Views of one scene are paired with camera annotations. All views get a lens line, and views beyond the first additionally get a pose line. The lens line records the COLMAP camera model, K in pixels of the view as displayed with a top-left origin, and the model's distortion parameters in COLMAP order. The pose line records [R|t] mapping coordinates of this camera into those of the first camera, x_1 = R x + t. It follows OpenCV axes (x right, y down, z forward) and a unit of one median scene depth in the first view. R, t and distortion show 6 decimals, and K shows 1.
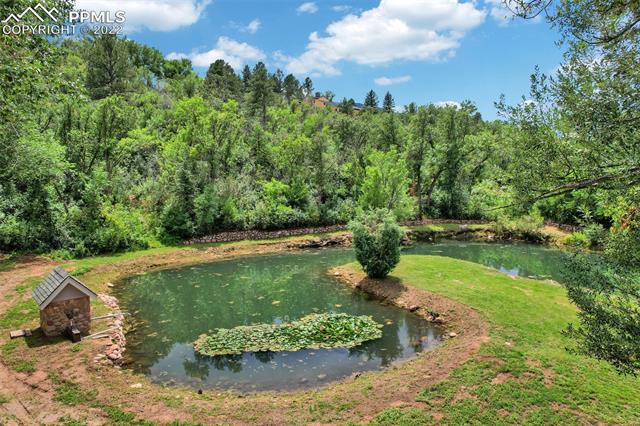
lens RADIAL K [[410.3, 0, 320.0], [0, 410.3, 213.0], [0, 0, 1]] dist [-0.067190, 0.062563]
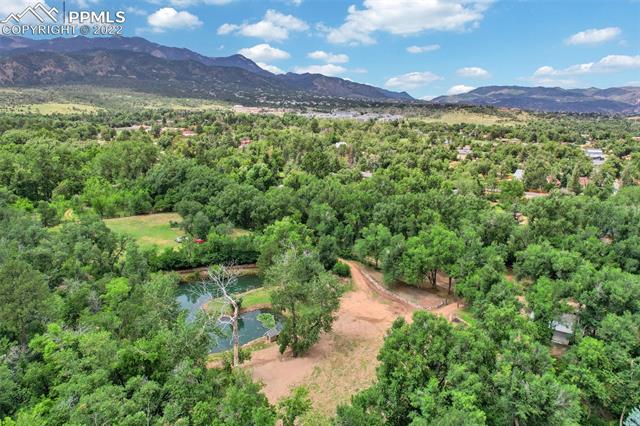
lens RADIAL K [[410.3, 0, 320.0], [0, 410.3, 213.0], [0, 0, 1]] dist [-0.067190, 0.062563]
pose [[-0.082724, -0.238003, 0.967735, -1.832506], [0.077813, 0.966556, 0.244365, -0.859596], [-0.993530, 0.095517, -0.061438, 0.180704]]
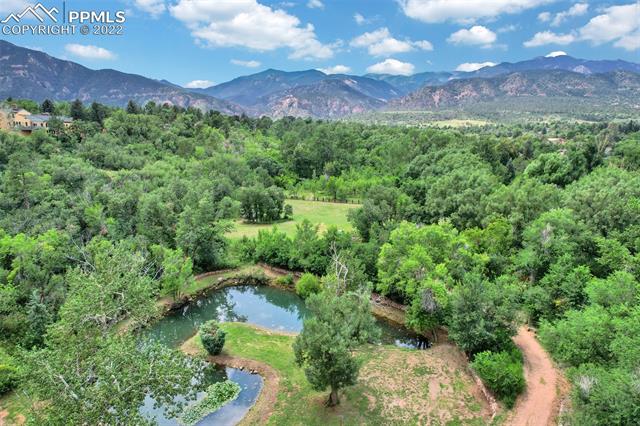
lens RADIAL K [[410.3, 0, 320.0], [0, 410.3, 213.0], [0, 0, 1]] dist [-0.067190, 0.062563]
pose [[0.743832, -0.127501, 0.656093, -0.376810], [0.057199, 0.990178, 0.127576, -0.406768], [-0.665915, -0.057367, 0.743819, -0.441688]]
